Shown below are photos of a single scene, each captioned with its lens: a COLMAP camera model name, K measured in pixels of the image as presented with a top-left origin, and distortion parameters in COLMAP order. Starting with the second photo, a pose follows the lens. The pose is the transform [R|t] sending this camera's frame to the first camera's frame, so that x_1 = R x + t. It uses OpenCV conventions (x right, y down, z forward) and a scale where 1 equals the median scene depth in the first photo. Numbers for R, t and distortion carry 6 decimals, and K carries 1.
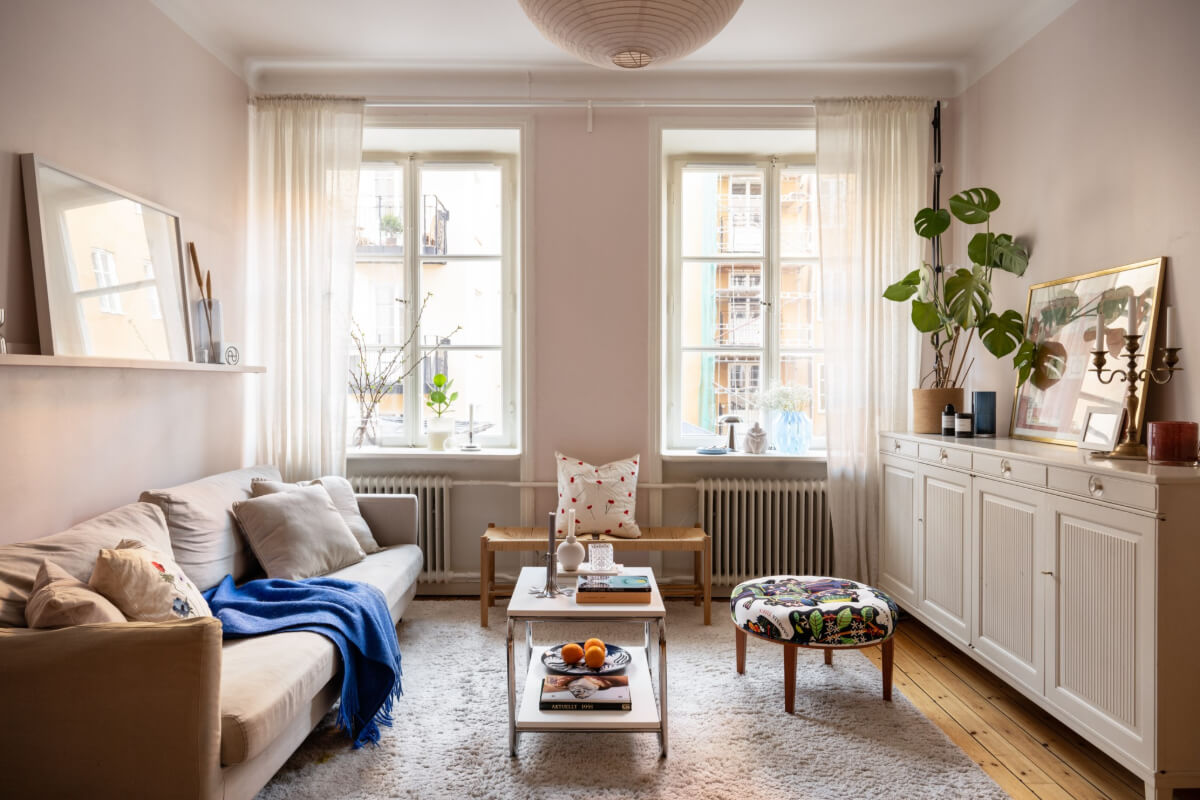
lens RADIAL K [[804.5, 0, 603.0], [0, 804.5, 392.5], [0, 0, 1]] dist [-0.001092, -0.000356]
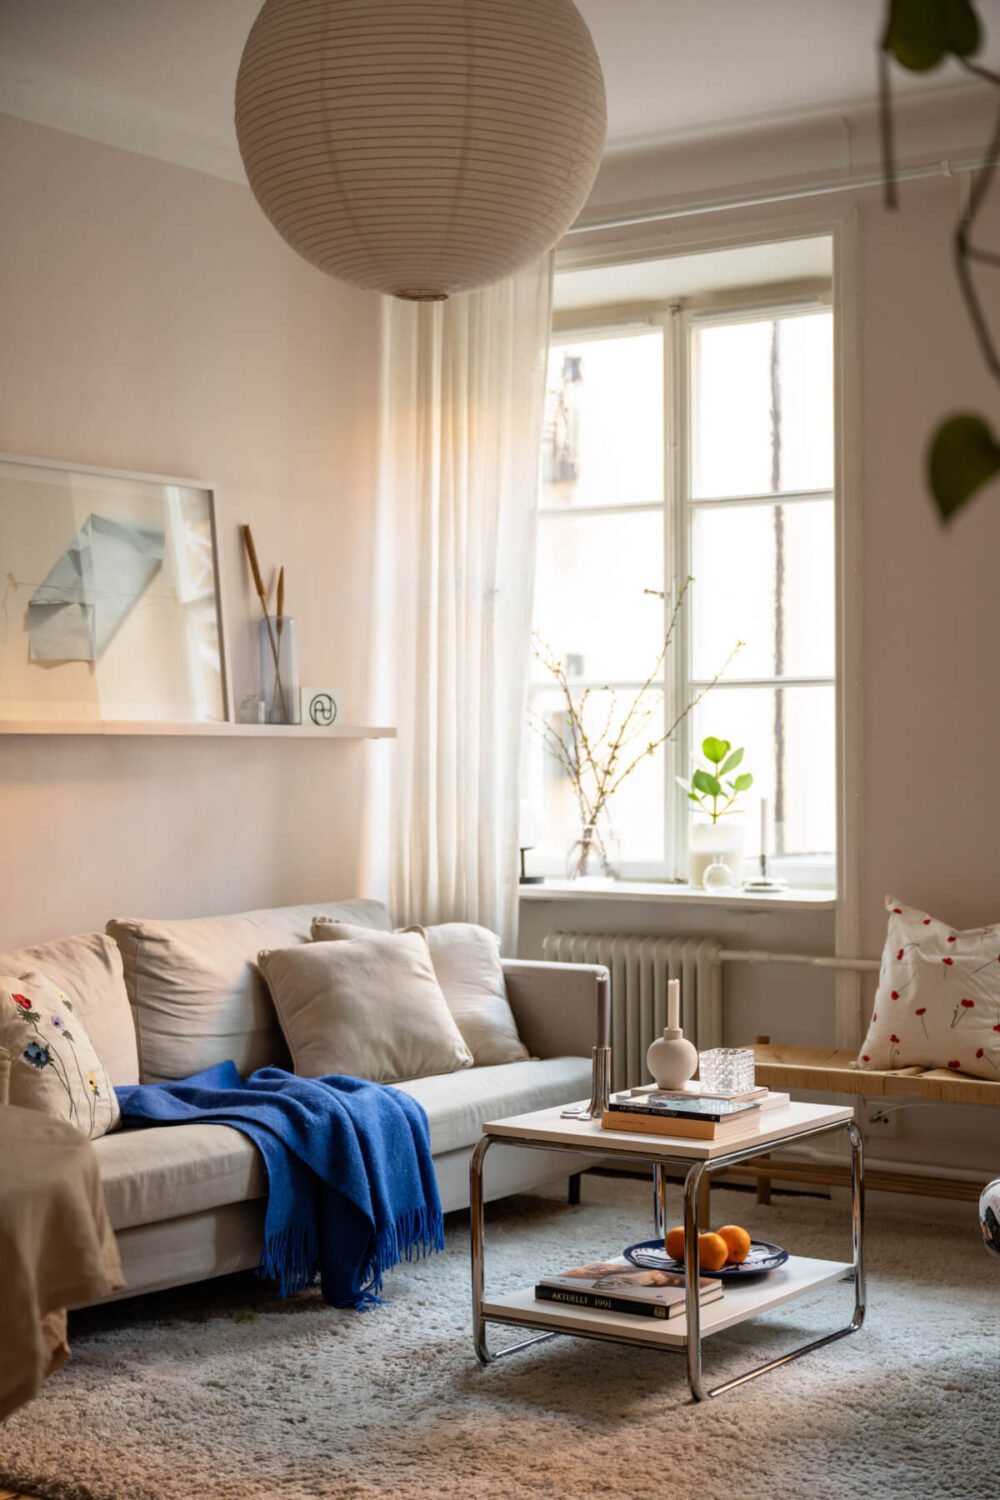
lens RADIAL K [[2427.6, 0, 528.9], [0, 2427.6, 719.6], [0, 0, 1]] dist [0.007574, 0.000000]
pose [[0.812866, -0.013000, -0.582305, 0.658214], [-0.002288, 0.999672, -0.025511, 0.005694], [0.582446, 0.022069, 0.812570, -0.327621]]
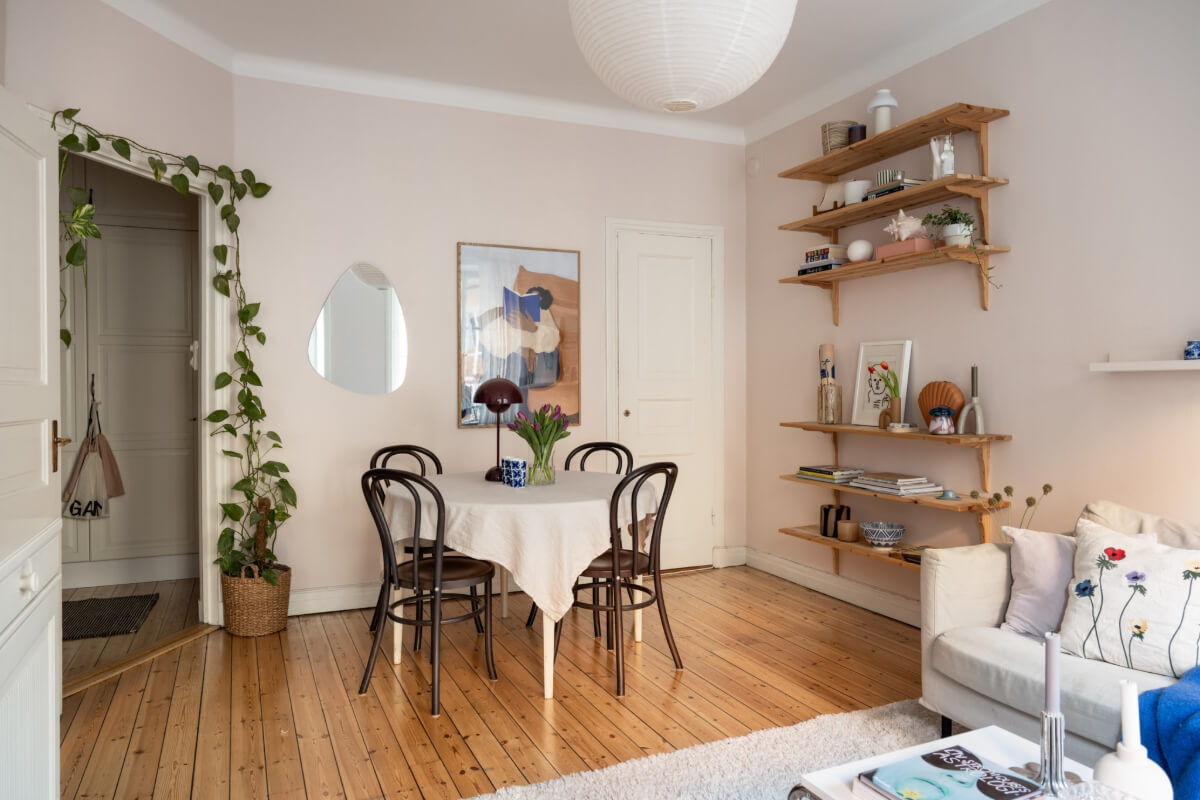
lens RADIAL K [[804.5, 0, 553.0], [0, 804.5, 385.5], [0, 0, 1]] dist [-0.001092, -0.000356]
pose [[-0.931602, -0.001319, -0.363478, 0.309419], [-0.006207, 0.999905, 0.012281, -0.011171], [0.363428, 0.013697, -0.931522, 0.986743]]
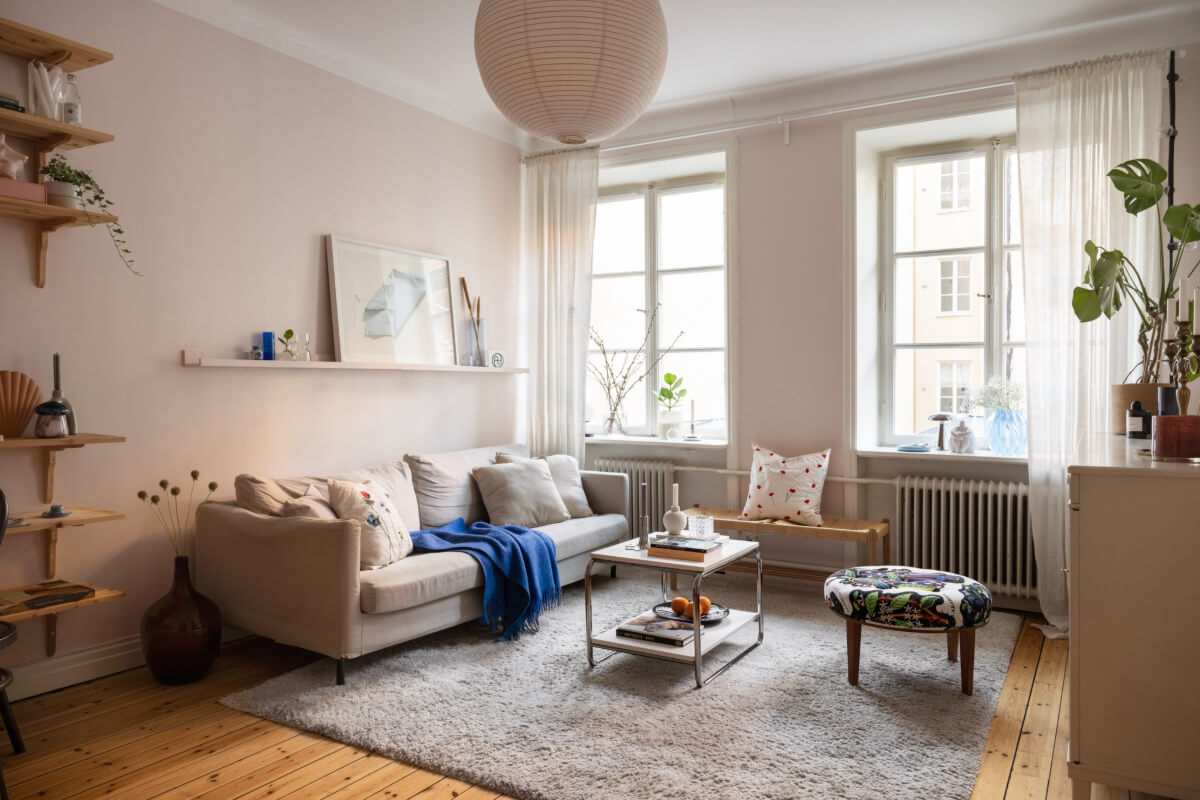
lens RADIAL K [[854.8, 0, 614.3], [0, 854.8, 425.4], [0, 0, 1]] dist [-0.030616, 0.016531]
pose [[0.859051, 0.021979, -0.511417, 0.404398], [-0.005771, 0.999430, 0.033258, 0.012782], [0.511857, -0.025618, 0.858689, -0.100894]]
